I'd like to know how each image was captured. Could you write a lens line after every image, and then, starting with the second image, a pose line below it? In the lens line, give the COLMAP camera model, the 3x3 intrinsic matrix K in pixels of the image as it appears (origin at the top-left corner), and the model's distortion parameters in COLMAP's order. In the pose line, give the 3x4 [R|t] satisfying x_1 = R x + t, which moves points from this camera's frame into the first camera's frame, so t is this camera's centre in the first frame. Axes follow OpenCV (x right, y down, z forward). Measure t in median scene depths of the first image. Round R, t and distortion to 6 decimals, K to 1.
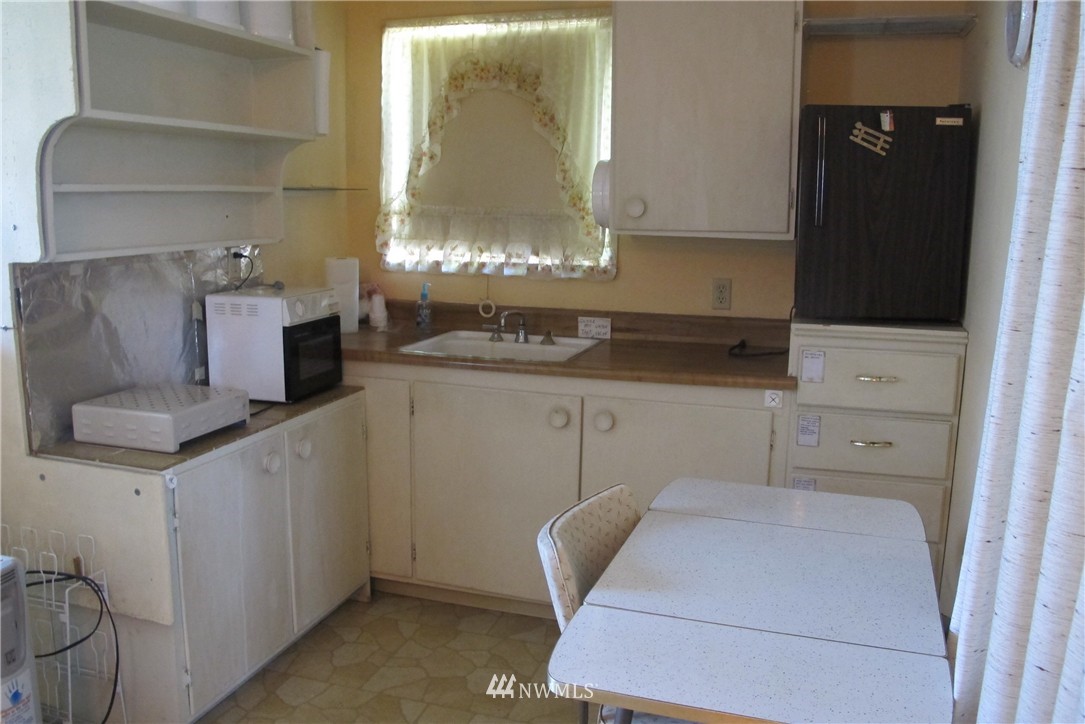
lens RADIAL K [[931.4, 0, 525.9], [0, 931.4, 359.2], [0, 0, 1]] dist [-0.135336, 0.102903]
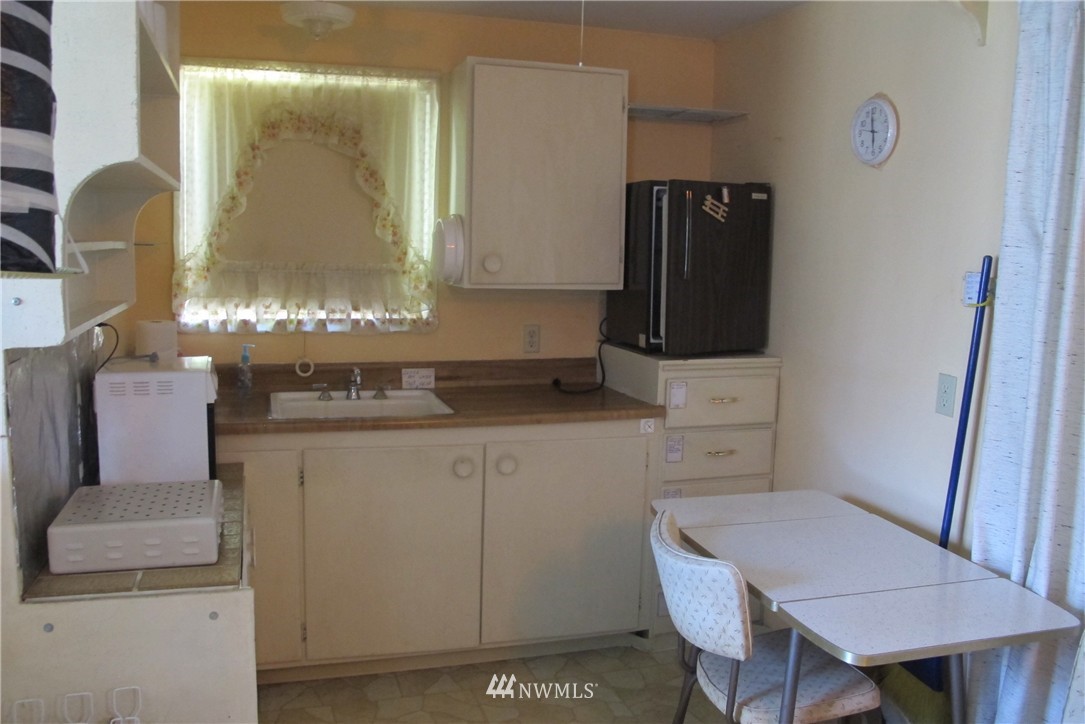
lens RADIAL K [[931.4, 0, 525.9], [0, 931.4, 359.2], [0, 0, 1]] dist [-0.135336, 0.102903]
pose [[0.815760, -0.066317, 0.574576, -0.426917], [0.088418, 0.996027, -0.010573, -0.034427], [-0.571593, 0.059428, 0.818383, 0.094007]]
